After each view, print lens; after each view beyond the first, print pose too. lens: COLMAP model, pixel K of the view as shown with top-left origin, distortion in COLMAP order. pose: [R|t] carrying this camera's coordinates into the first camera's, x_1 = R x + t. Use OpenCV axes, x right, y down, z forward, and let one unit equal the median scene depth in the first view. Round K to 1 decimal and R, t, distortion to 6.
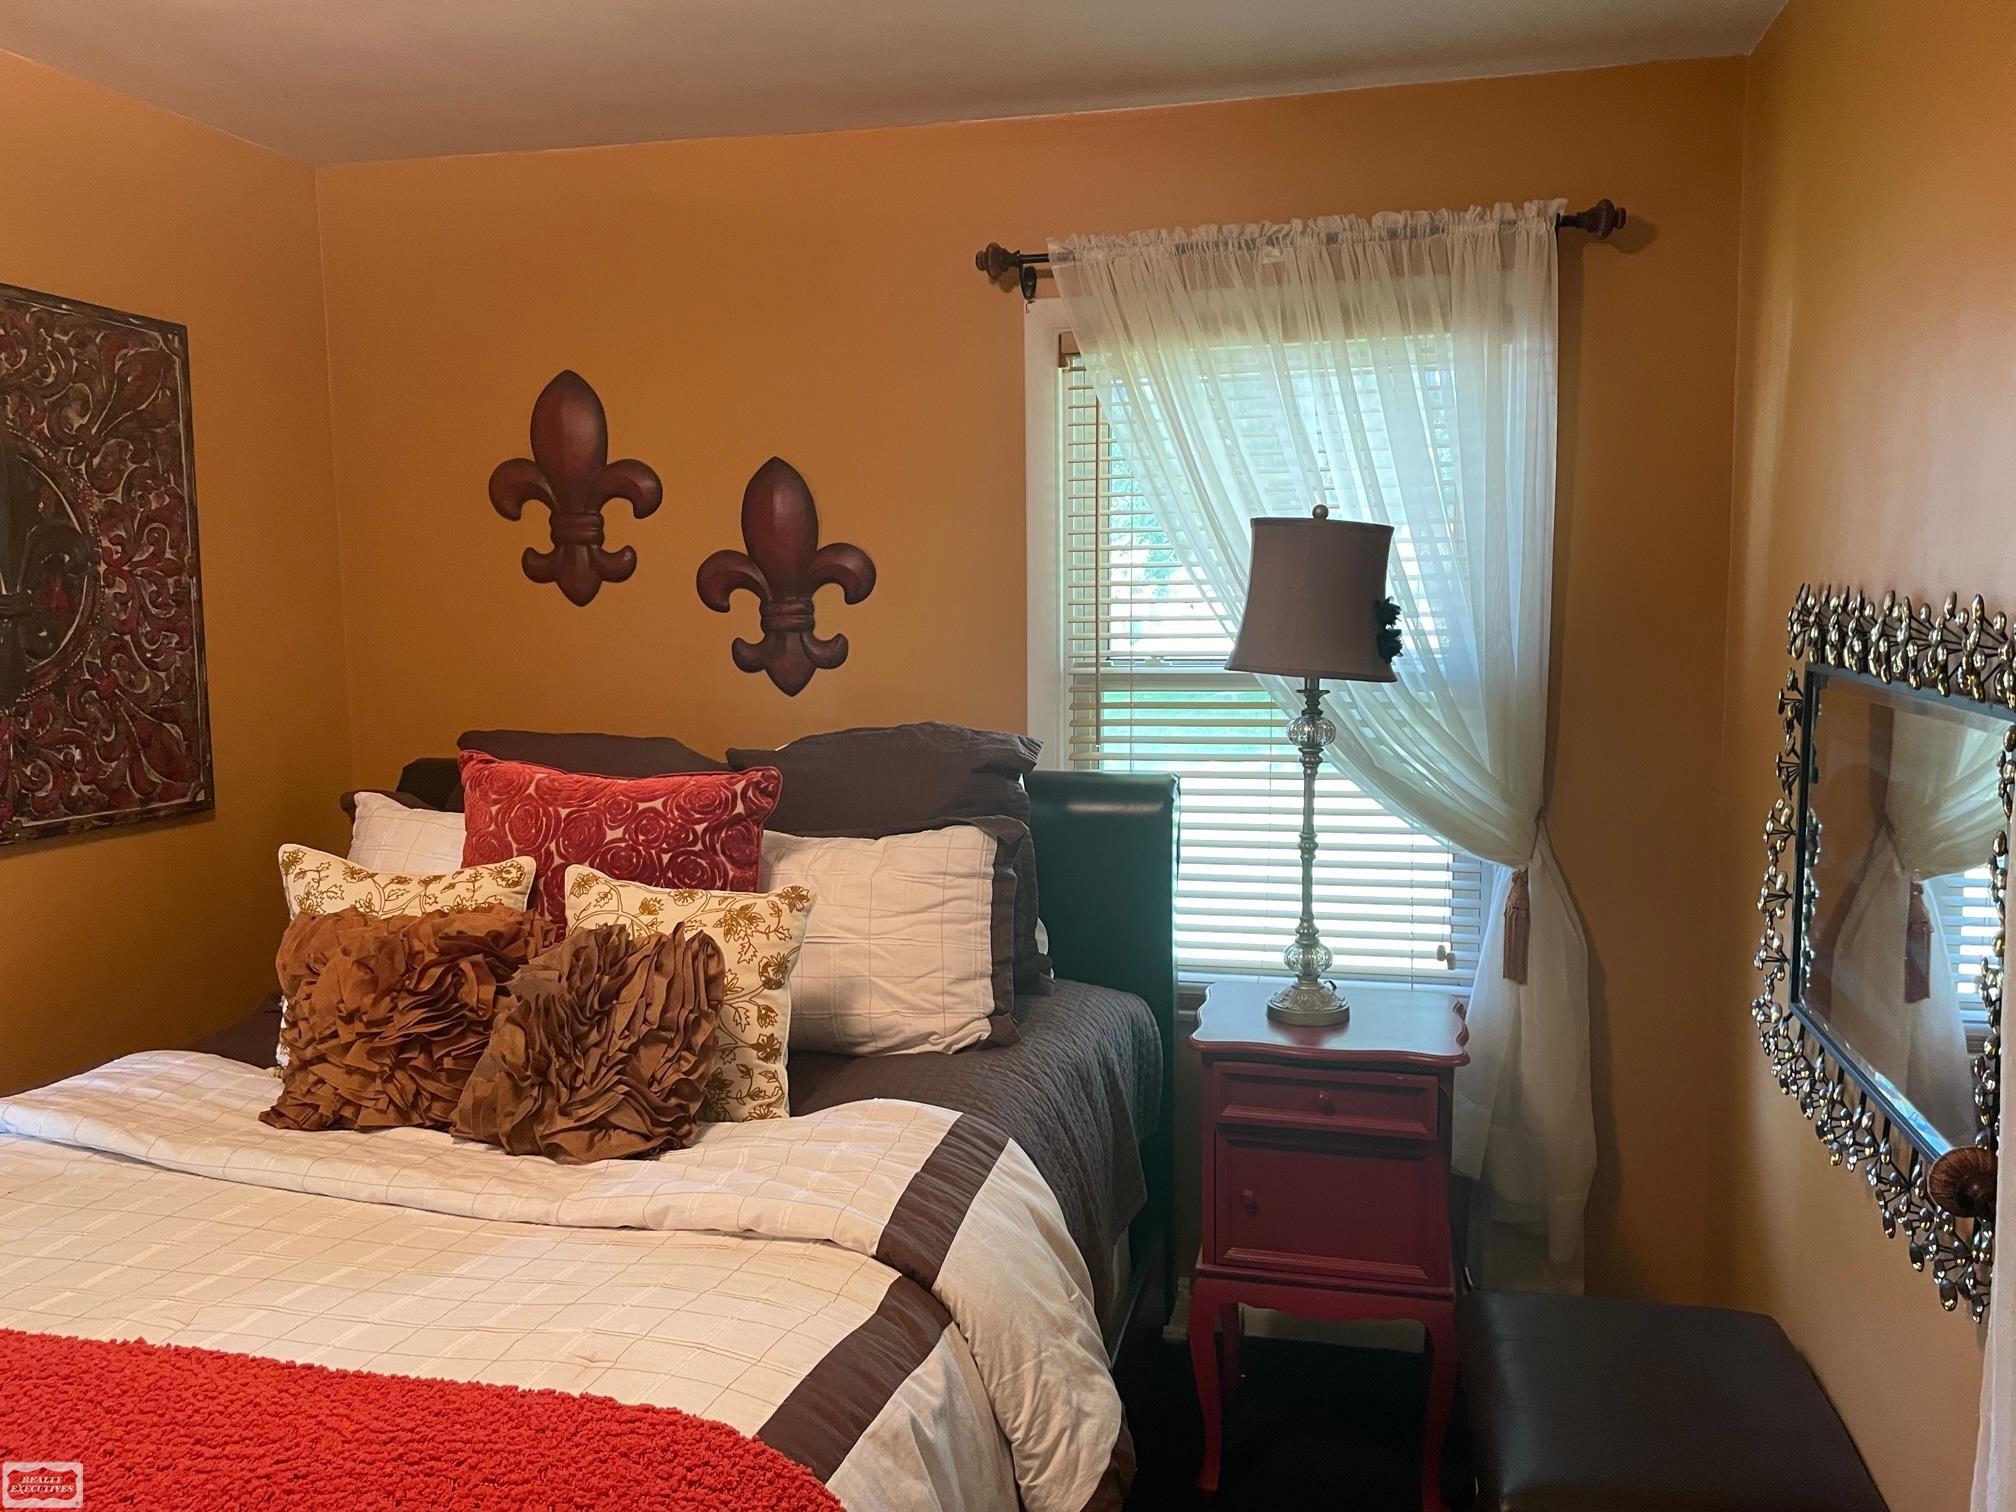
lens RADIAL K [[1555.6, 0, 1013.1], [0, 1555.6, 758.3], [0, 0, 1]] dist [0.048230, -0.027919]
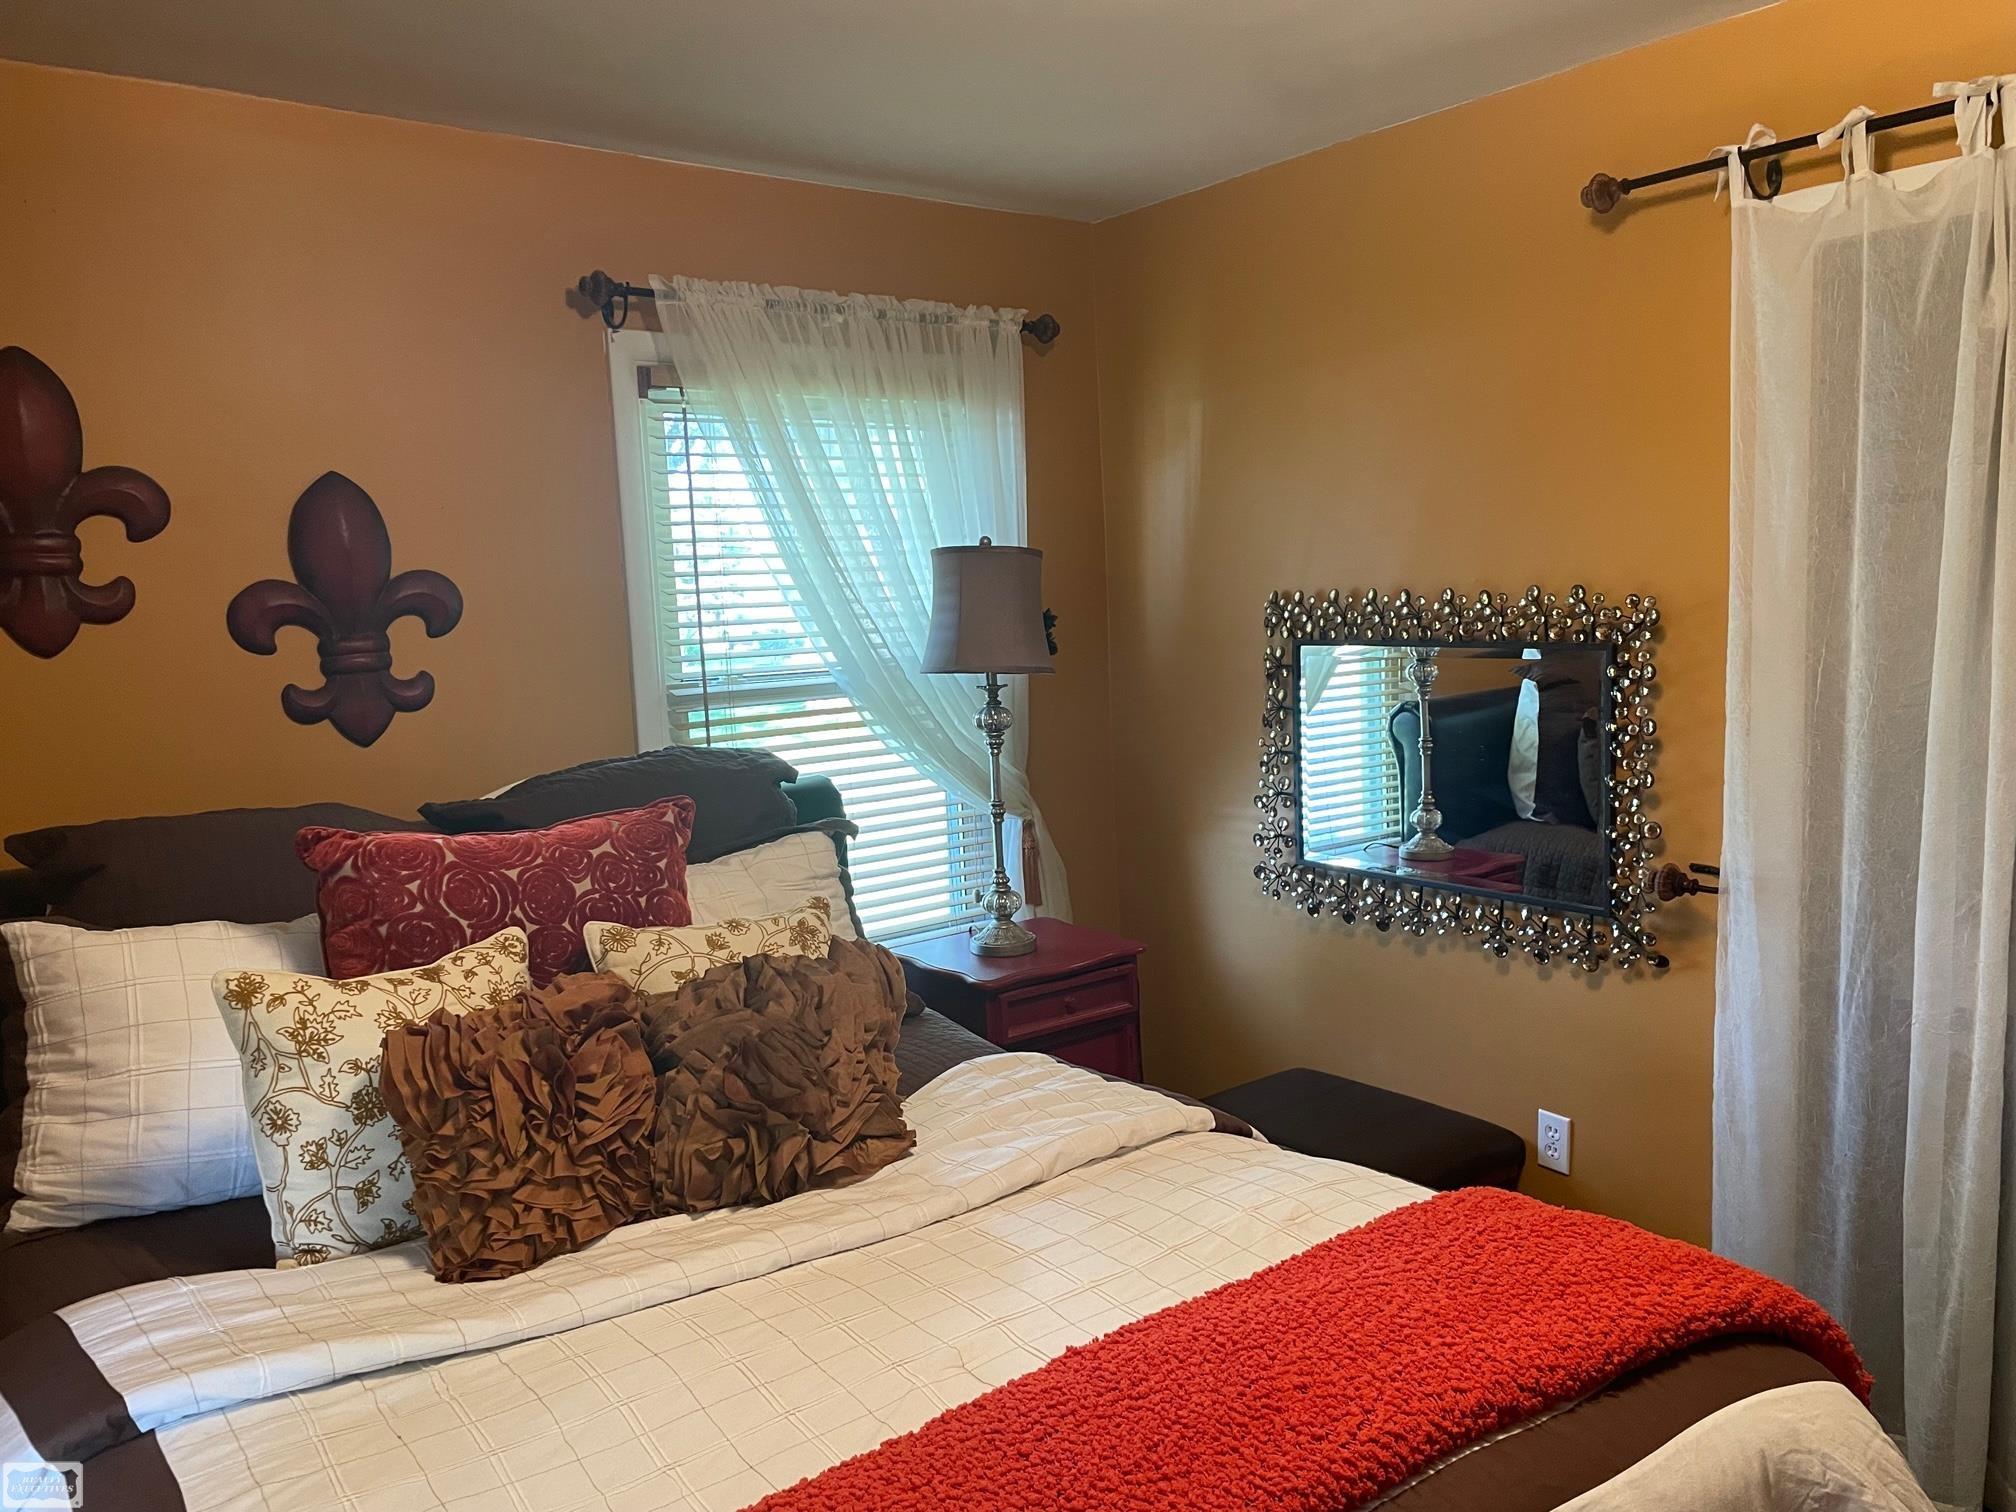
lens RADIAL K [[1555.6, 0, 1017.0], [0, 1555.6, 757.7], [0, 0, 1]] dist [0.048230, -0.027919]
pose [[0.616840, -0.099693, 0.780749, -0.696304], [0.119934, 0.992268, 0.031946, -0.021248], [-0.777897, 0.073933, 0.624027, 0.199084]]
